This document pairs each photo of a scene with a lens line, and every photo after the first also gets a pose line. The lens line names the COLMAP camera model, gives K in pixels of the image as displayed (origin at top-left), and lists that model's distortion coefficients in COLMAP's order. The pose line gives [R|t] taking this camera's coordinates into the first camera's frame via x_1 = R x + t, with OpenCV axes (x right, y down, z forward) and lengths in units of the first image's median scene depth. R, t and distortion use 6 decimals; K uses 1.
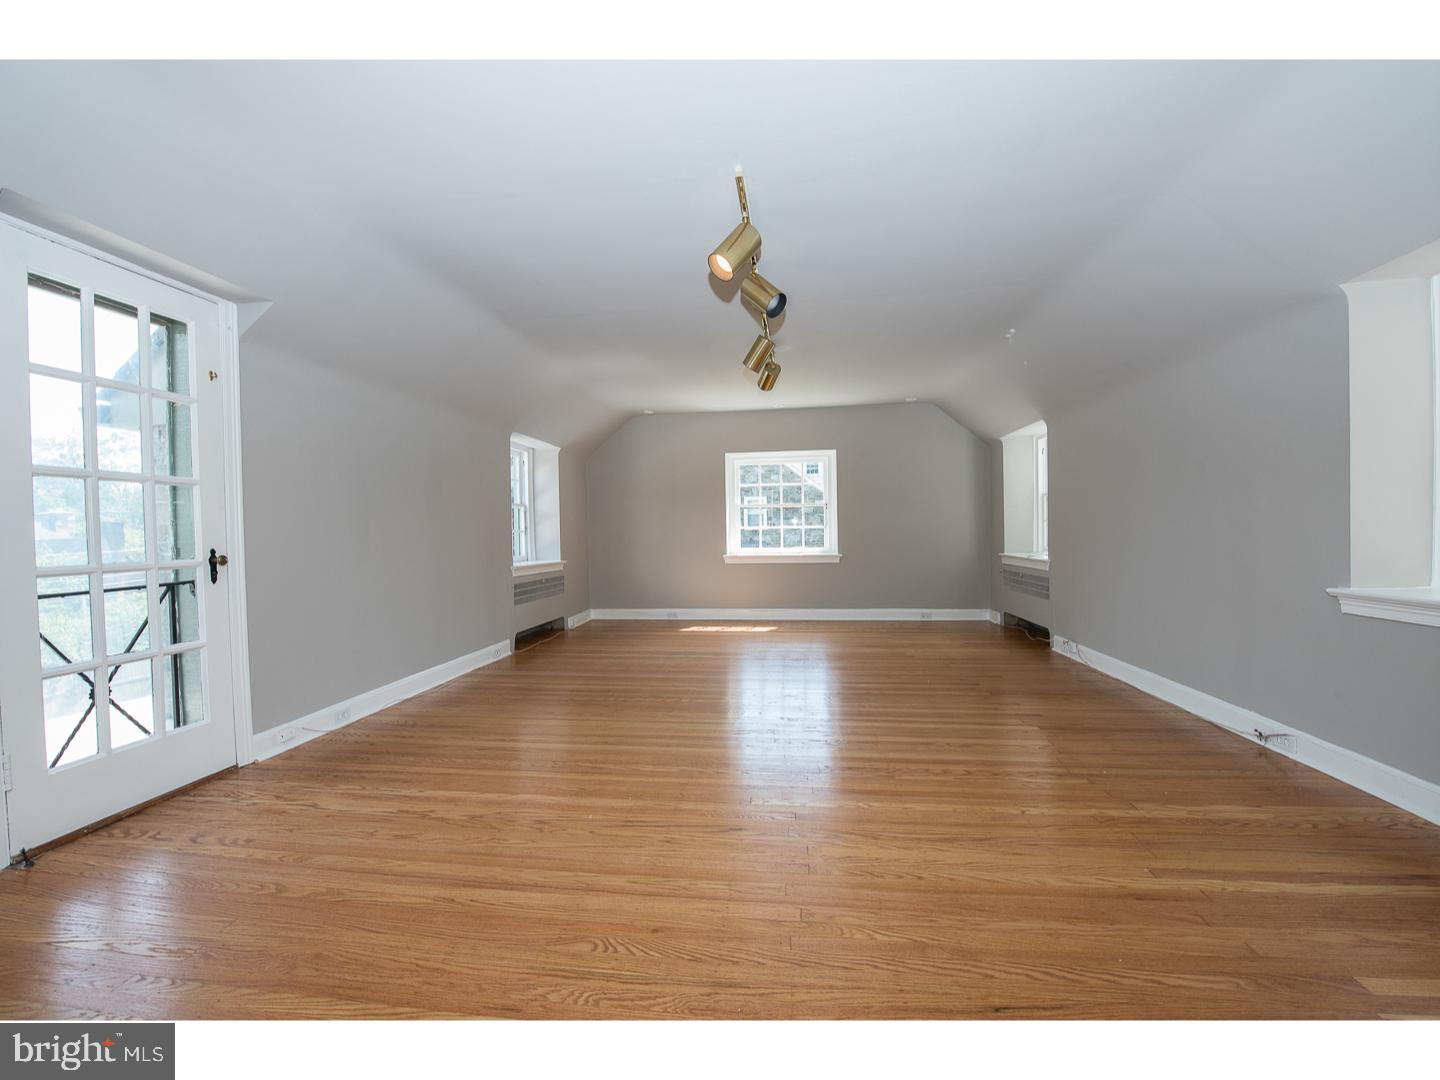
lens RADIAL K [[592.1, 0, 720.0], [0, 592.1, 540.0], [0, 0, 1]] dist [-0.018394, -0.000425]
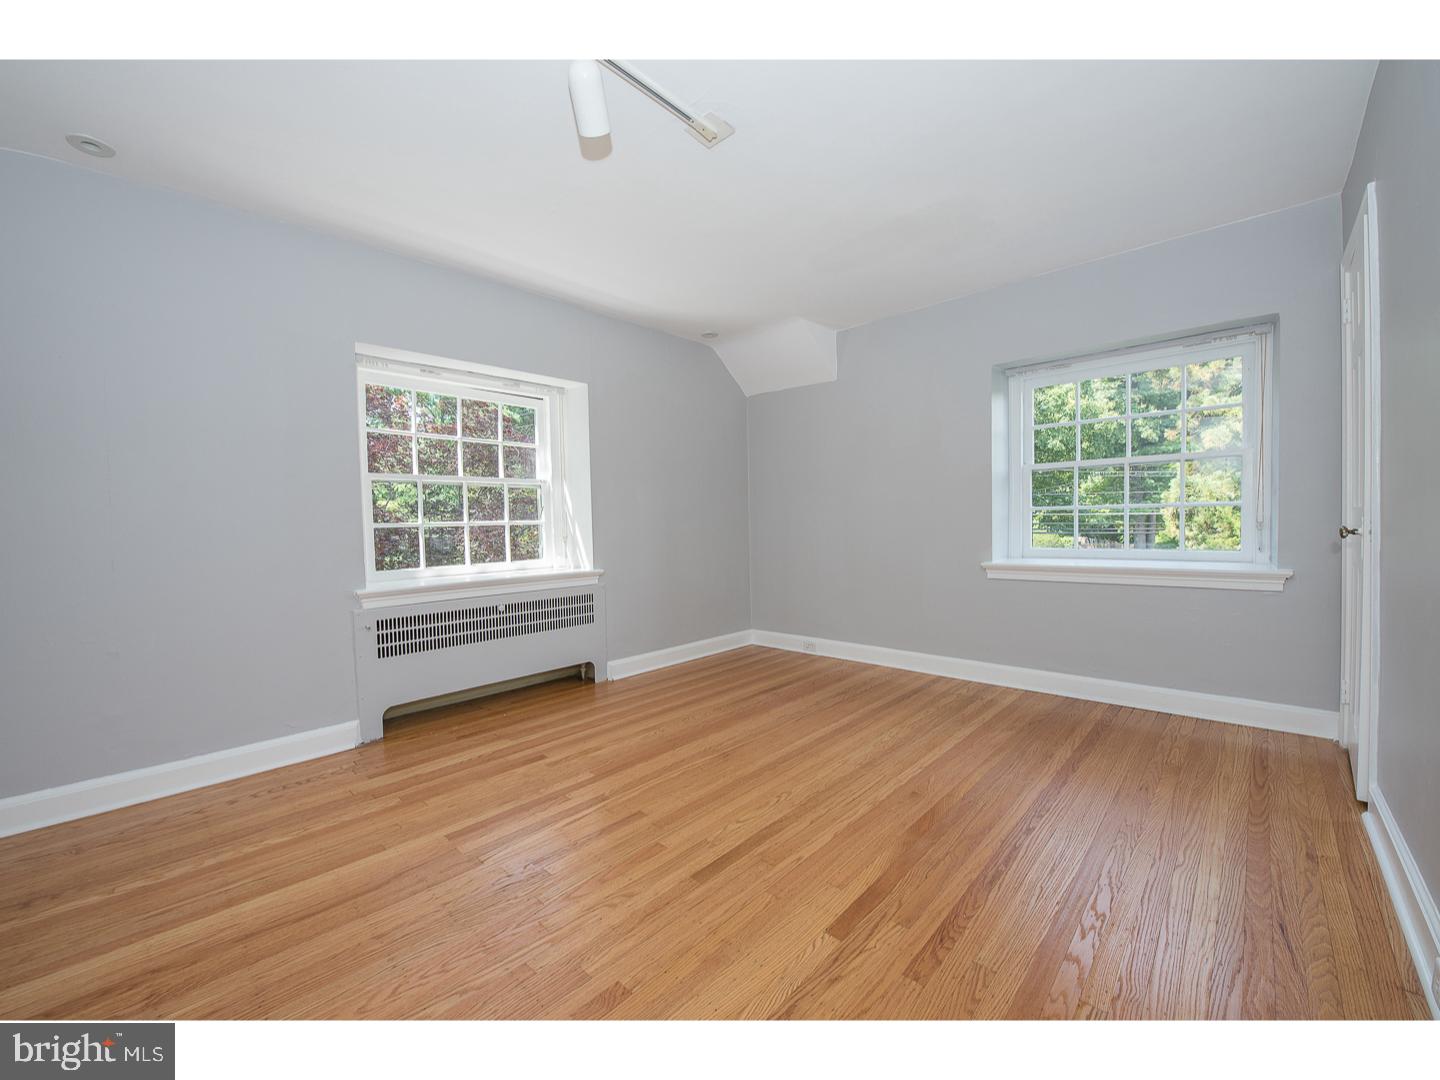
lens RADIAL K [[592.1, 0, 720.0], [0, 592.1, 540.0], [0, 0, 1]] dist [-0.018394, -0.000425]
pose [[0.830819, 0.011477, -0.556424, 0.236340], [0.006225, 0.999533, 0.029912, -0.016946], [0.556507, -0.028315, 0.830360, 0.715994]]
